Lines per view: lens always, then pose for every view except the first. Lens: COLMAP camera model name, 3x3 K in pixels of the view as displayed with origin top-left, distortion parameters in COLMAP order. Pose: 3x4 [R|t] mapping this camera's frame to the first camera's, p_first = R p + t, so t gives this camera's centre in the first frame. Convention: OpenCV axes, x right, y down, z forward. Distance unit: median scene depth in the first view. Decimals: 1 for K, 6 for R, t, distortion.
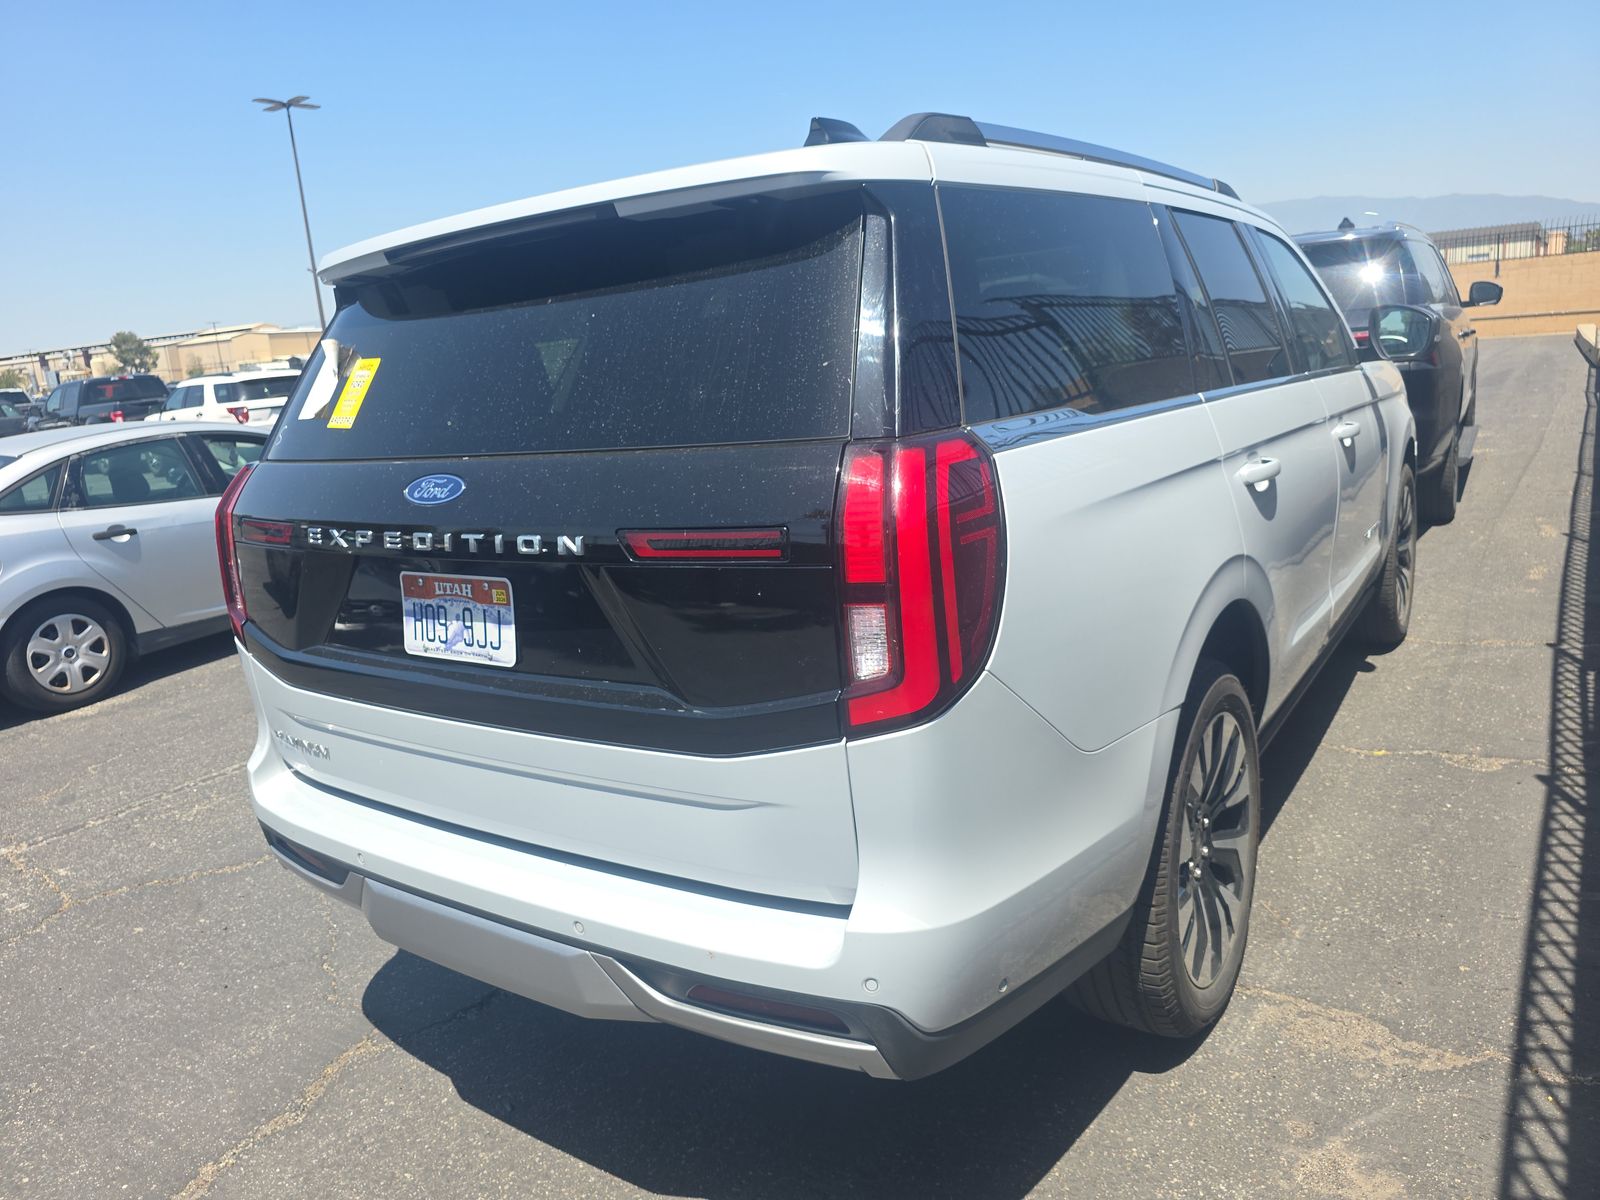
lens RADIAL K [[1183.0, 0, 800.0], [0, 1183.0, 600.0], [0, 0, 1]] dist [0.064008, -0.002109]
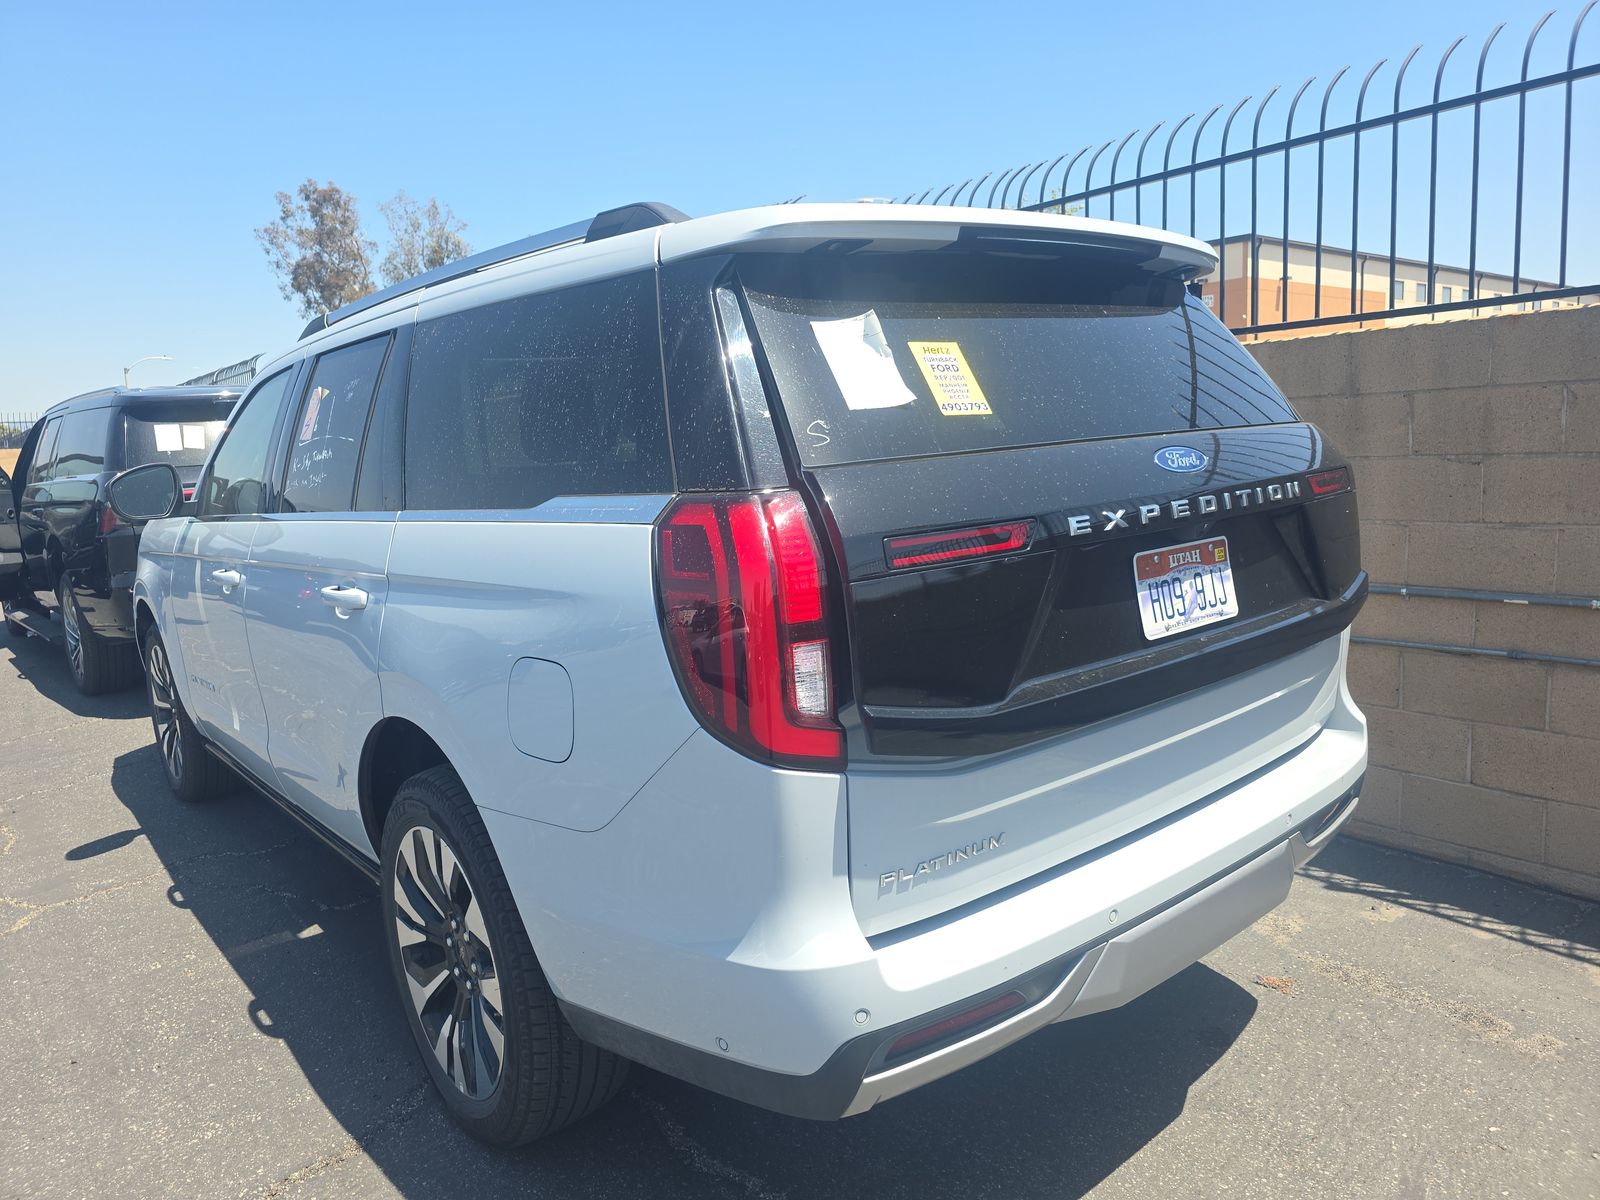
lens RADIAL K [[1183.0, 0, 800.0], [0, 1183.0, 600.0], [0, 0, 1]] dist [0.064008, -0.002109]
pose [[0.228543, -0.046655, 0.972415, -1.369613], [0.266335, 0.963742, -0.016357, -0.045906], [-0.936394, 0.262726, 0.232683, 1.086318]]
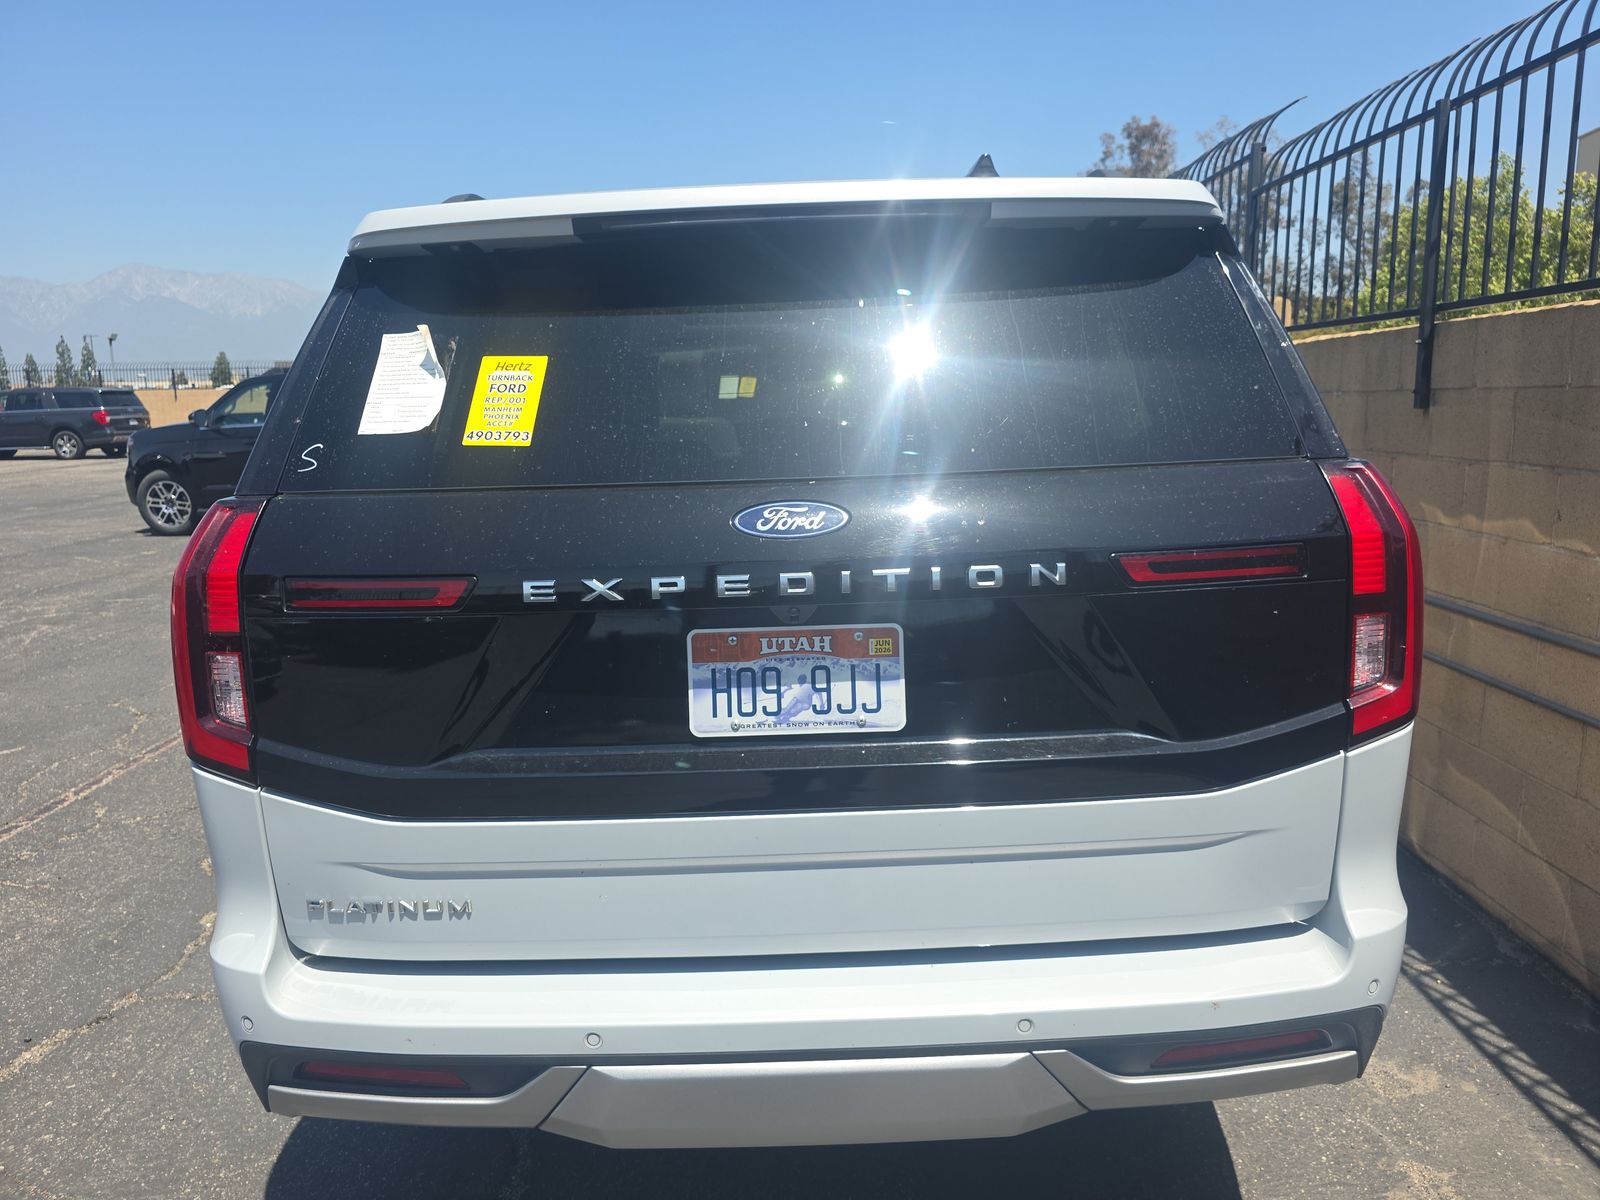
lens RADIAL K [[1115.1, 0, 798.0], [0, 1115.1, 626.8], [0, 0, 1]] dist [0.114464, 0.000724]
pose [[0.774167, -0.035678, 0.631975, -0.769384], [0.085585, 0.995142, -0.048660, 0.015669], [-0.627169, 0.091758, 0.773460, 0.418007]]
